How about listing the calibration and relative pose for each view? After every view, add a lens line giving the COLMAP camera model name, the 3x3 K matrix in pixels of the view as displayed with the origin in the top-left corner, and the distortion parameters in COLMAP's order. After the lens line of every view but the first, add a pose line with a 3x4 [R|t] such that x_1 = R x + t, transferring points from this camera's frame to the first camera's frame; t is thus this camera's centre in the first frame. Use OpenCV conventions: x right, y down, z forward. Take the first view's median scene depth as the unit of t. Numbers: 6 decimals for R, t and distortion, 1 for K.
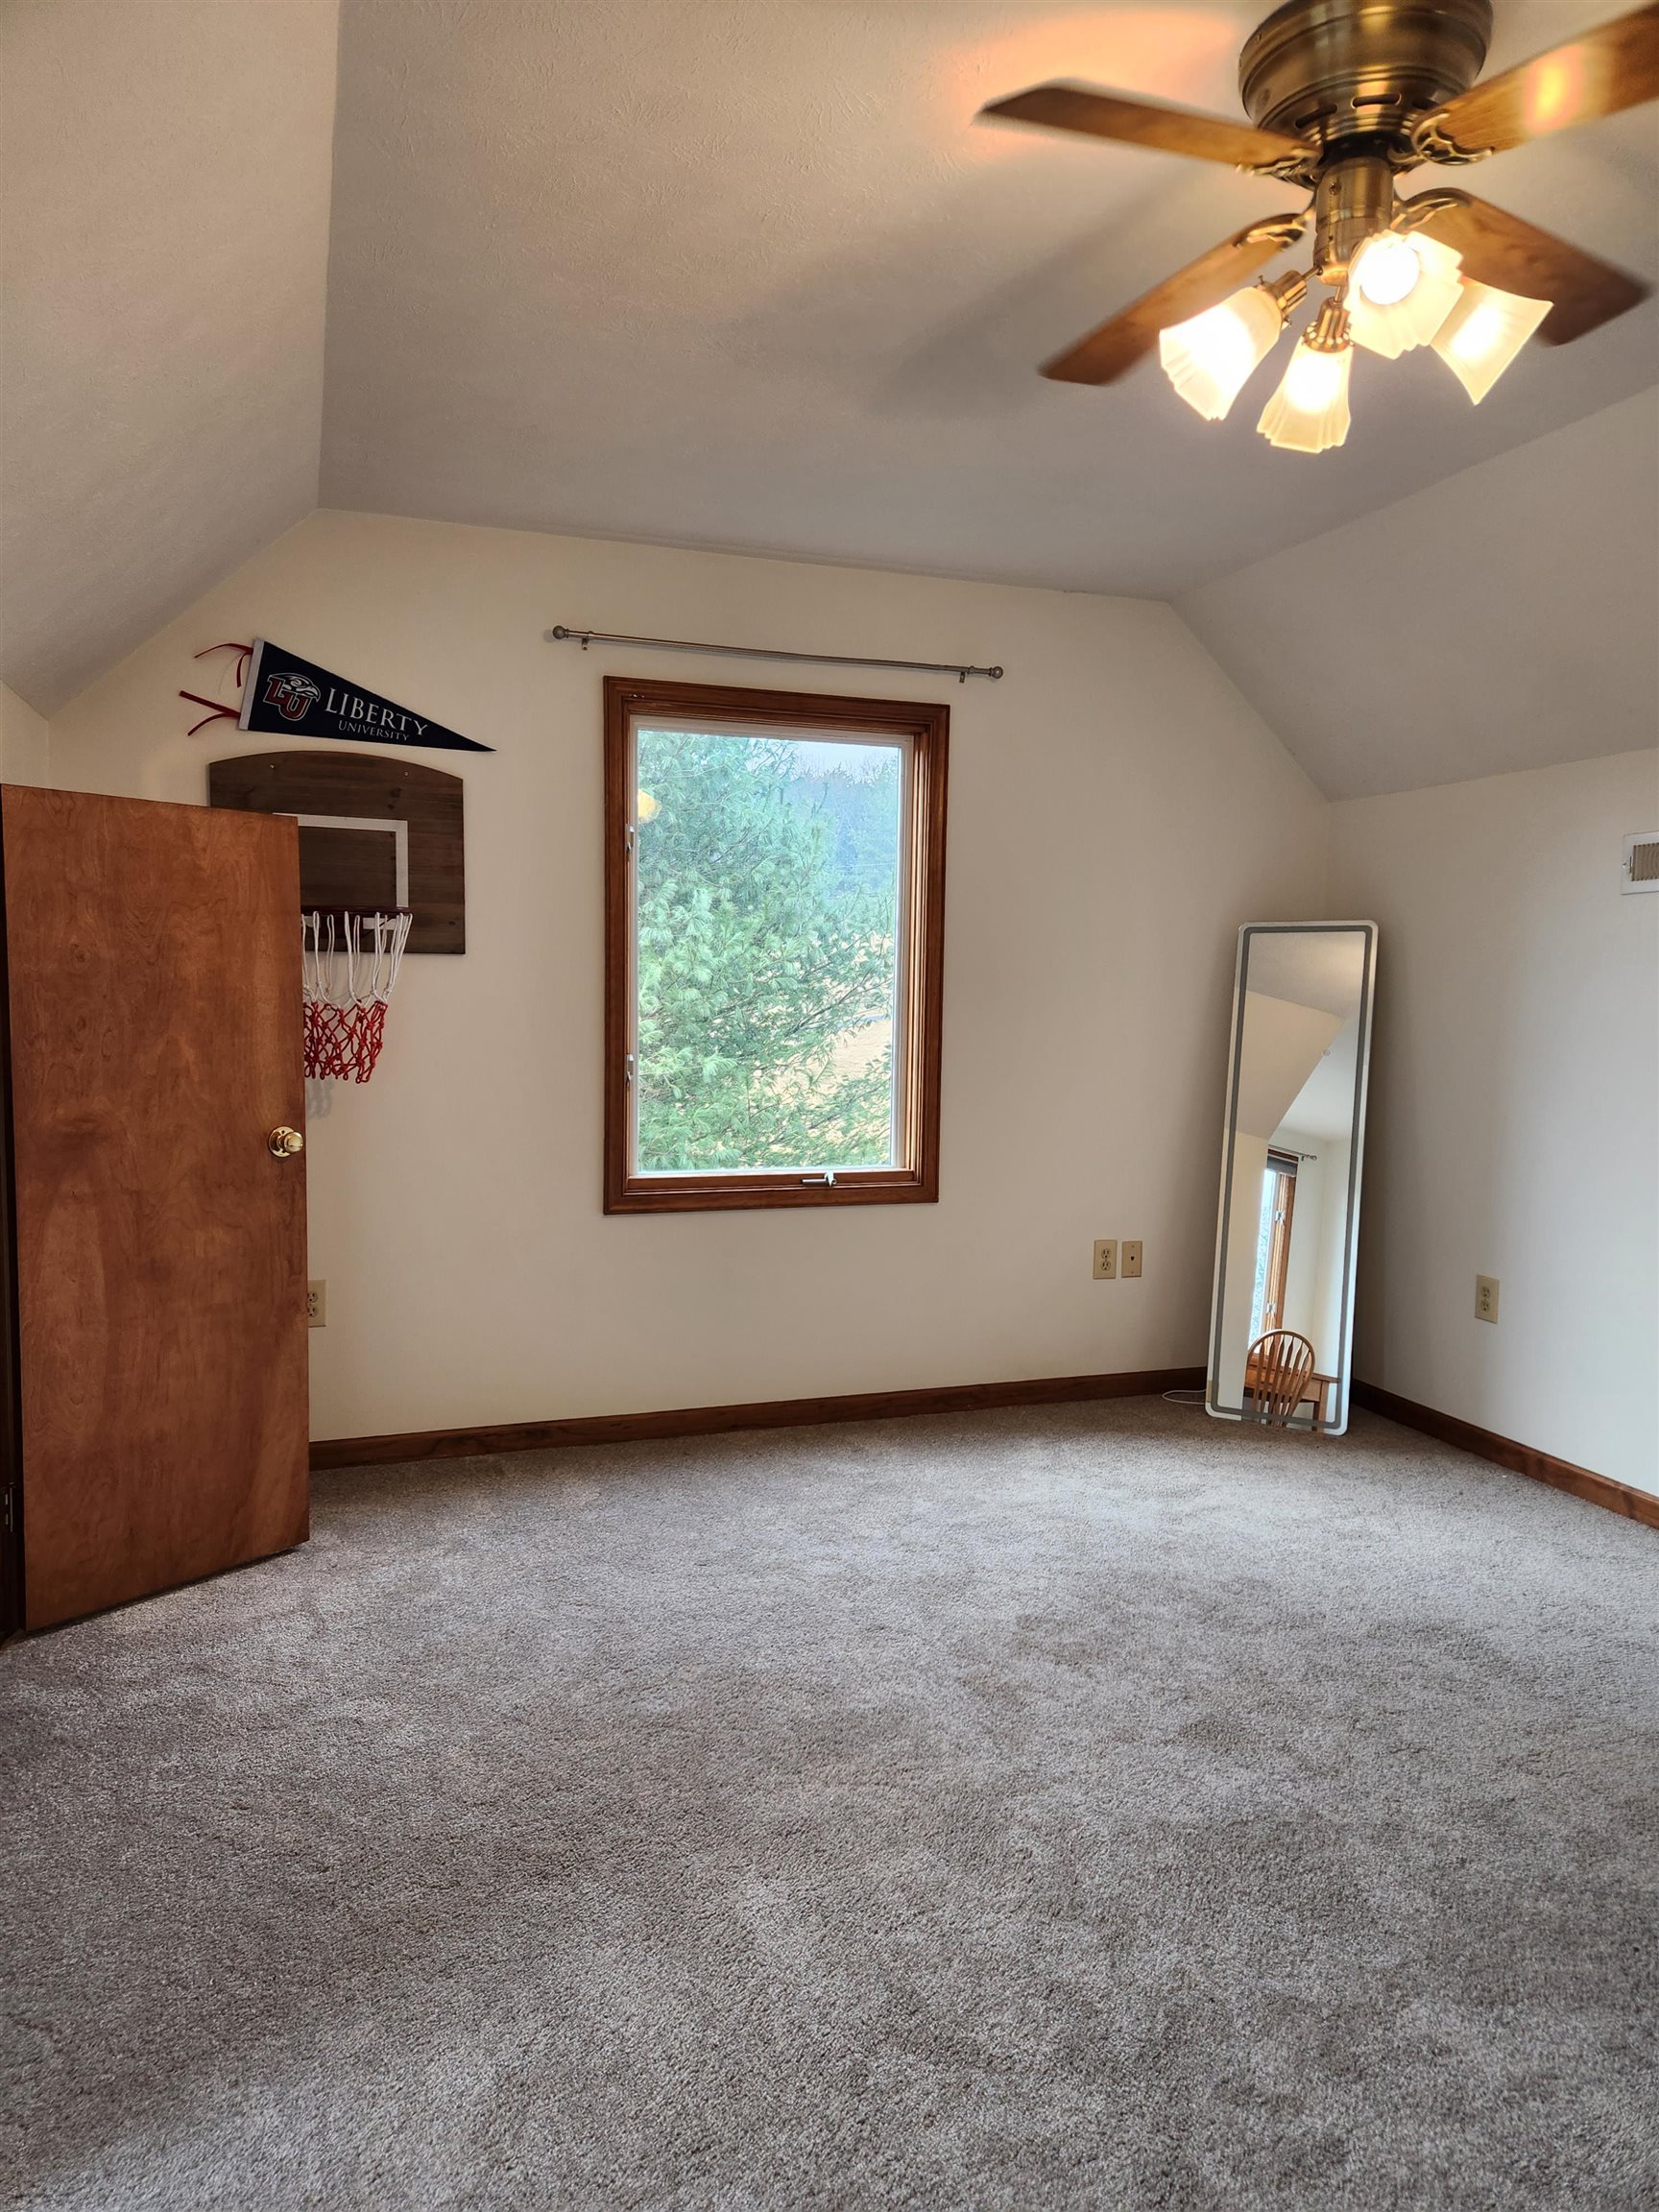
lens RADIAL K [[1450.4, 0, 829.5], [0, 1450.4, 1106.0], [0, 0, 1]] dist [0.095396, -0.109794]
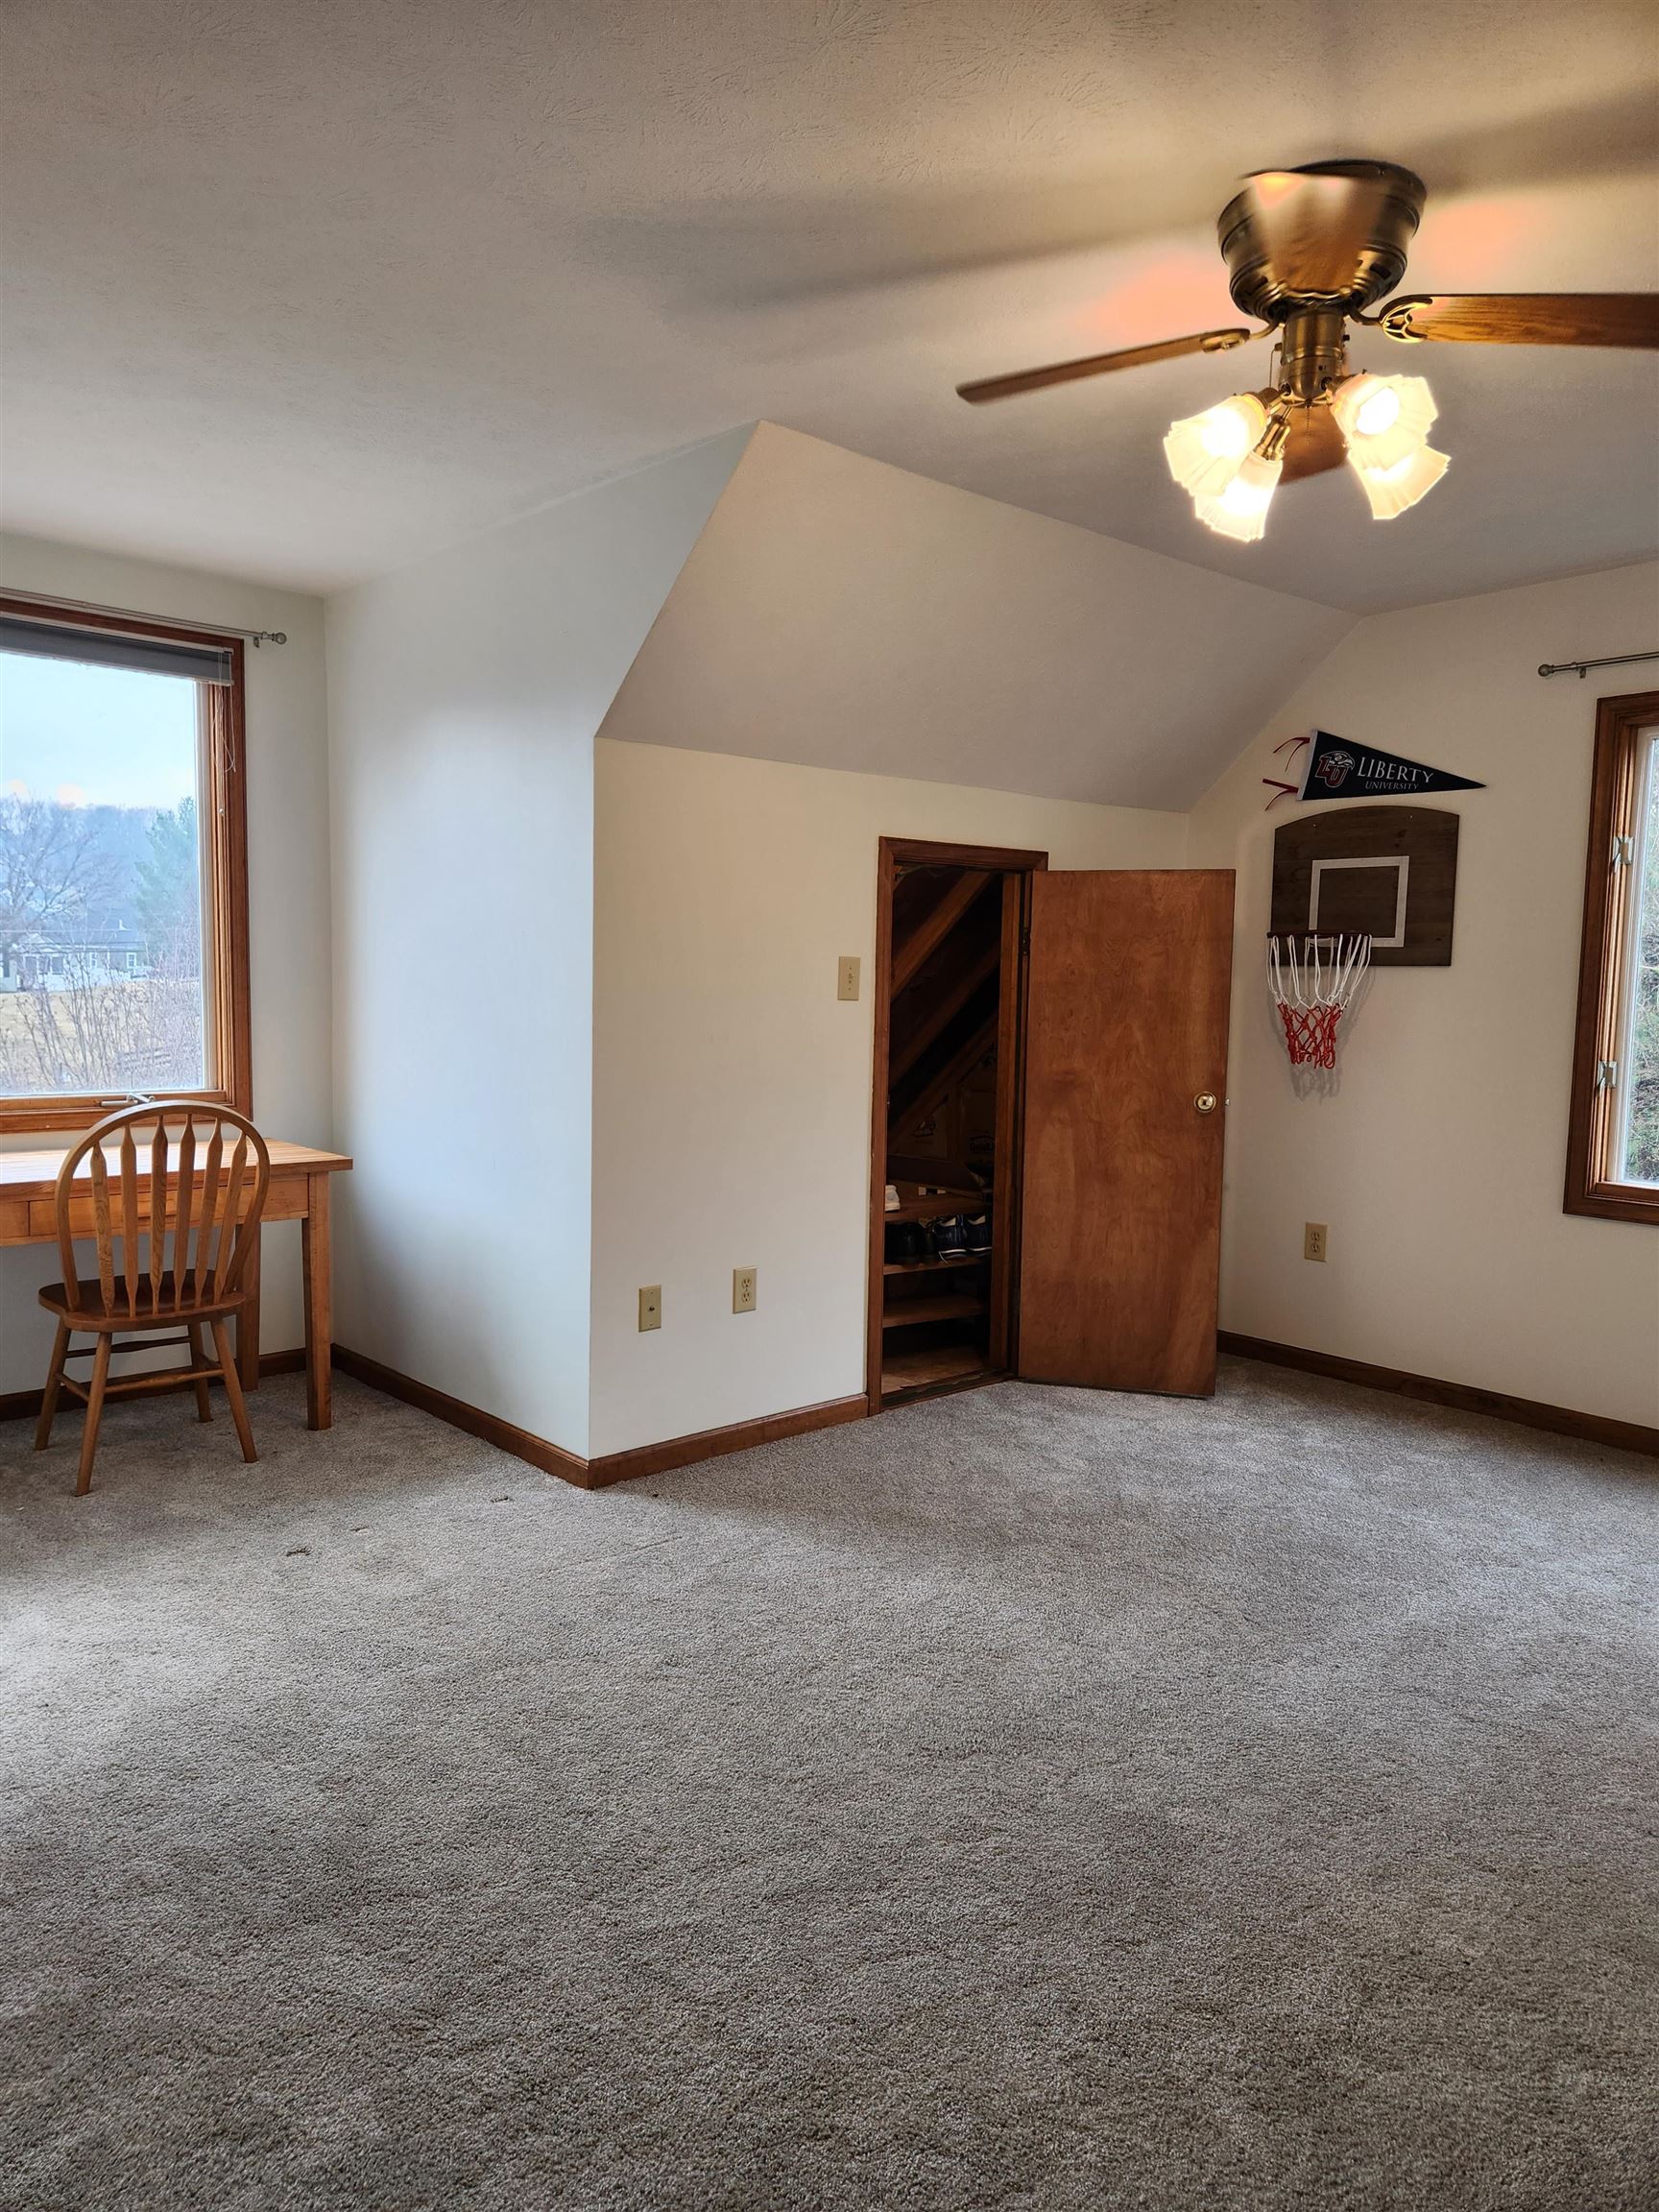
lens RADIAL K [[1477.1, 0, 814.0], [0, 1477.1, 1097.8], [0, 0, 1]] dist [0.058791, -0.059079]
pose [[0.379601, 0.071212, -0.922405, 0.791622], [-0.089132, 0.995210, 0.040152, -0.003499], [0.920847, 0.066975, 0.384130, 0.113271]]
